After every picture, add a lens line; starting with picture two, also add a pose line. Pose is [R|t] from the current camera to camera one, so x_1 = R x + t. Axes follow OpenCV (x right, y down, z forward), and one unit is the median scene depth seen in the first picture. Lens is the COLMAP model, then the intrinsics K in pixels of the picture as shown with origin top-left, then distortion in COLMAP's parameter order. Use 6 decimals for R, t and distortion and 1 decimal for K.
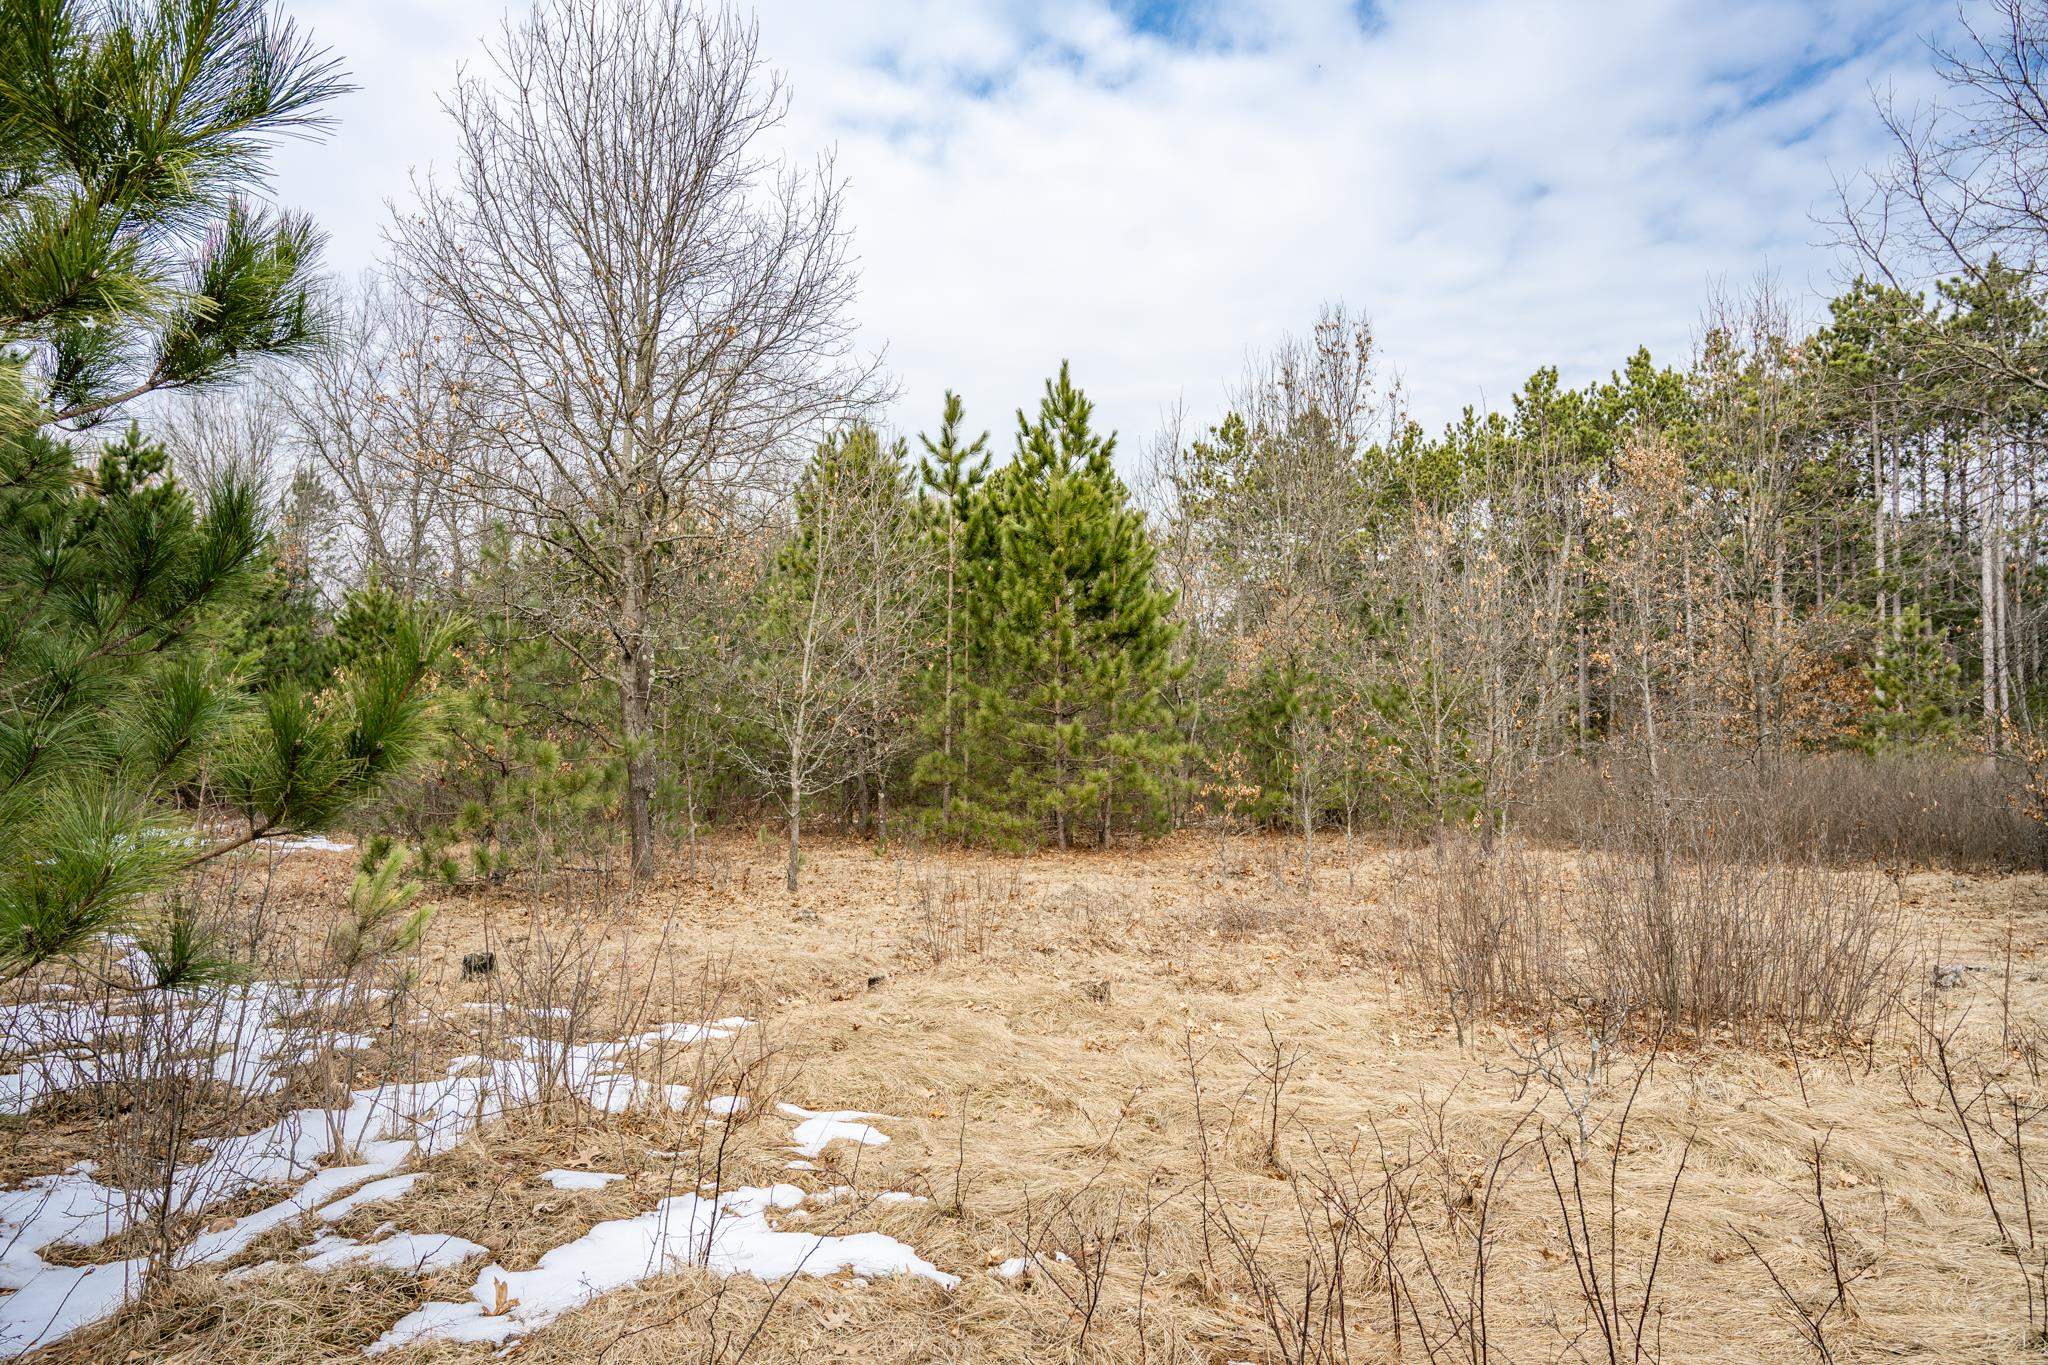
lens RADIAL K [[1371.6, 0, 1024.0], [0, 1371.6, 682.5], [0, 0, 1]] dist [-0.007194, 0.003552]
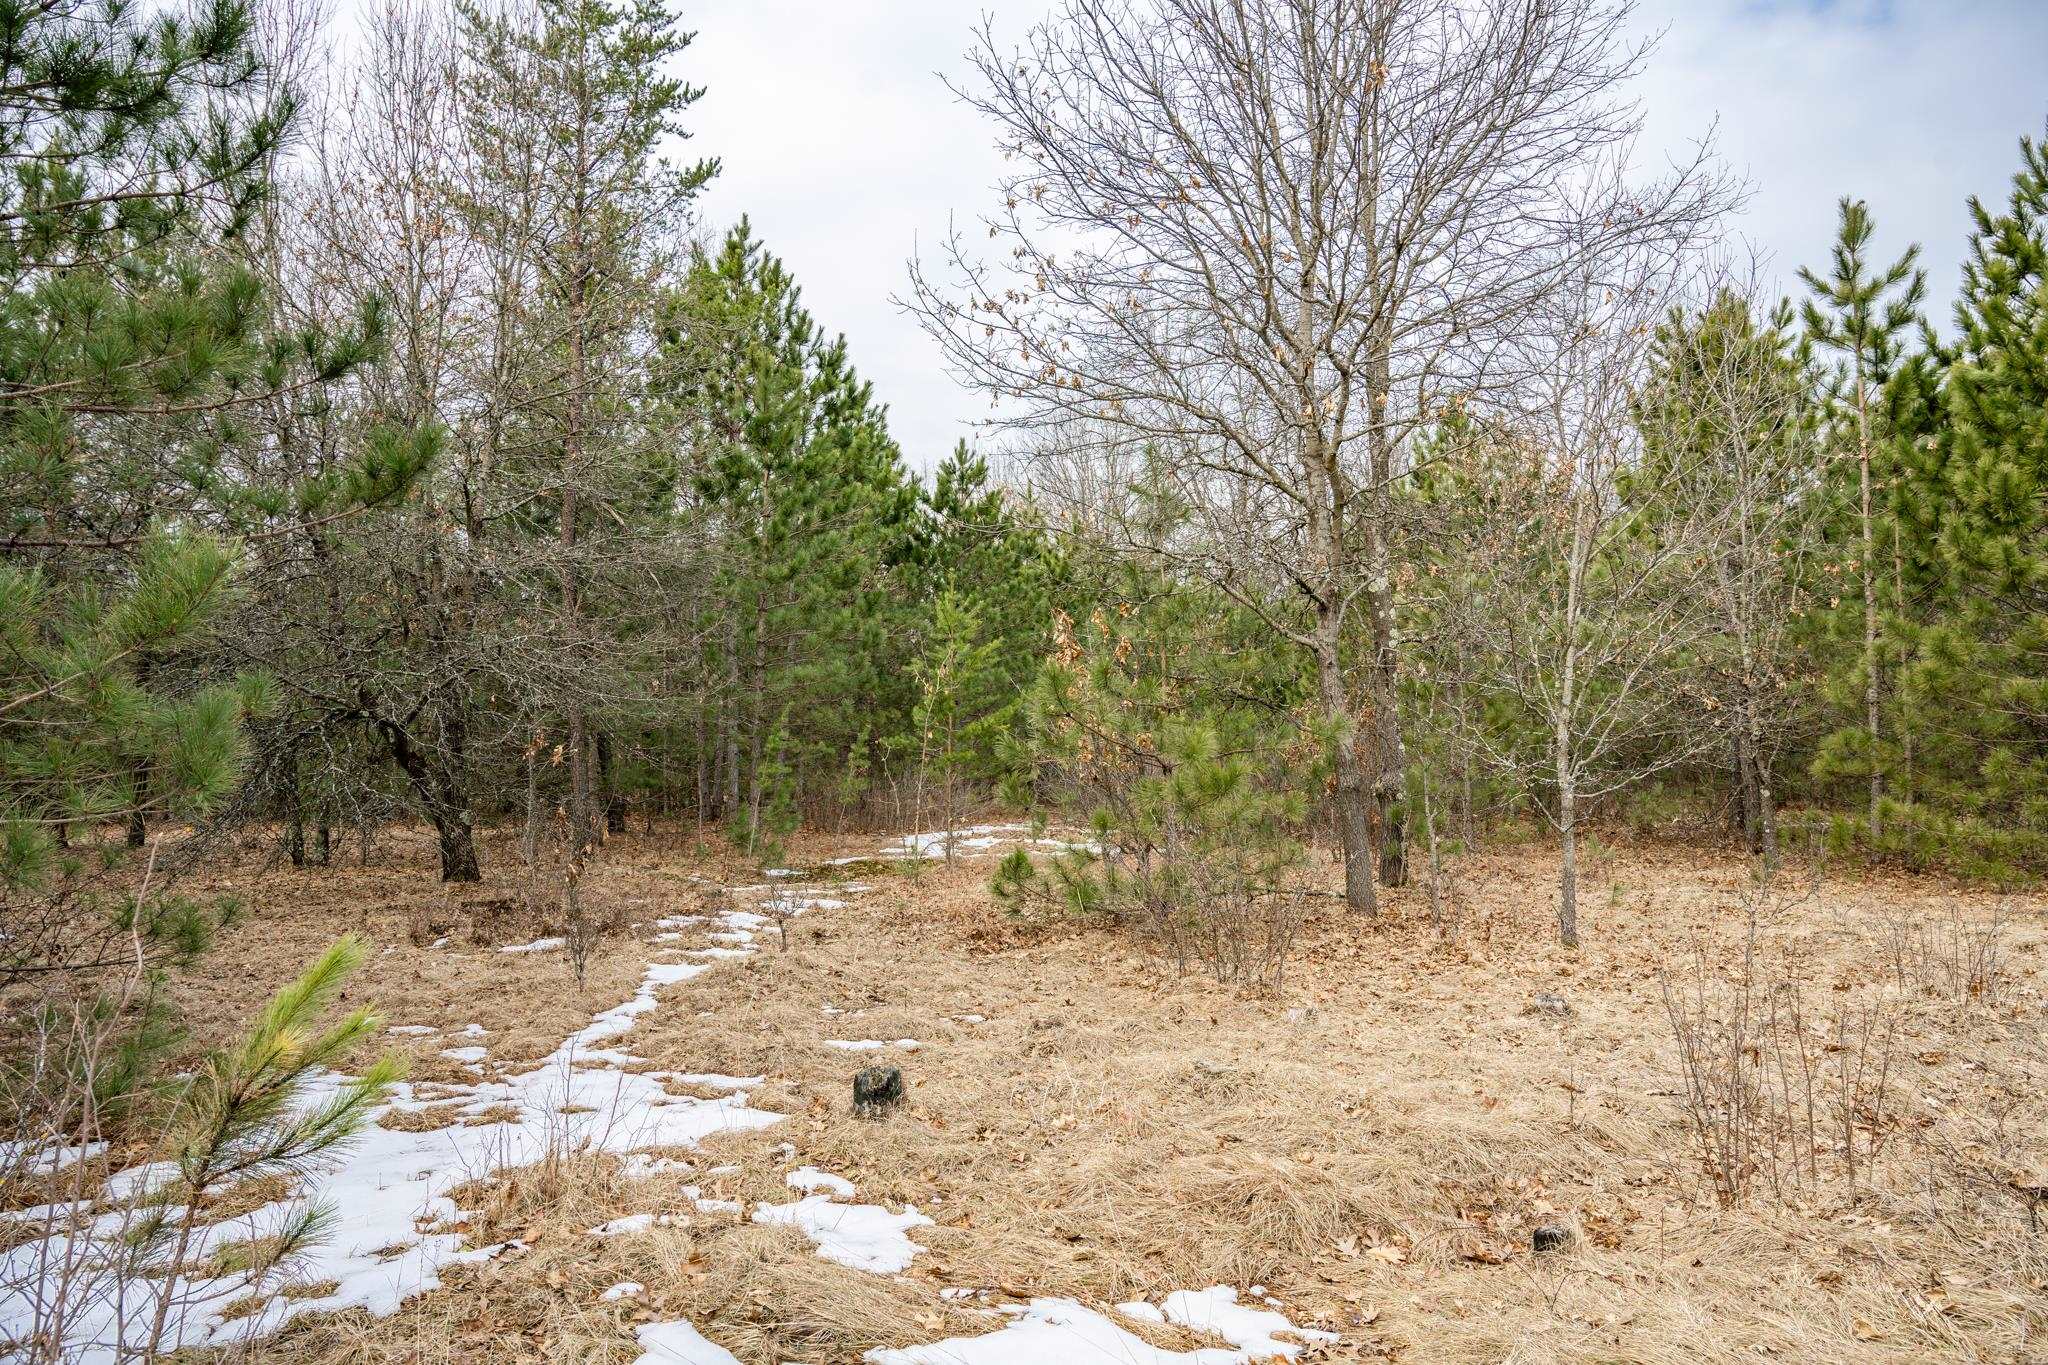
lens RADIAL K [[1367.9, 0, 1024.0], [0, 1367.9, 682.5], [0, 0, 1]] dist [0.003795, -0.003413]
pose [[0.803149, -0.049887, -0.593686, 0.009736], [0.053254, 0.998511, -0.011861, 0.014132], [0.593394, -0.022090, 0.804609, 0.215003]]
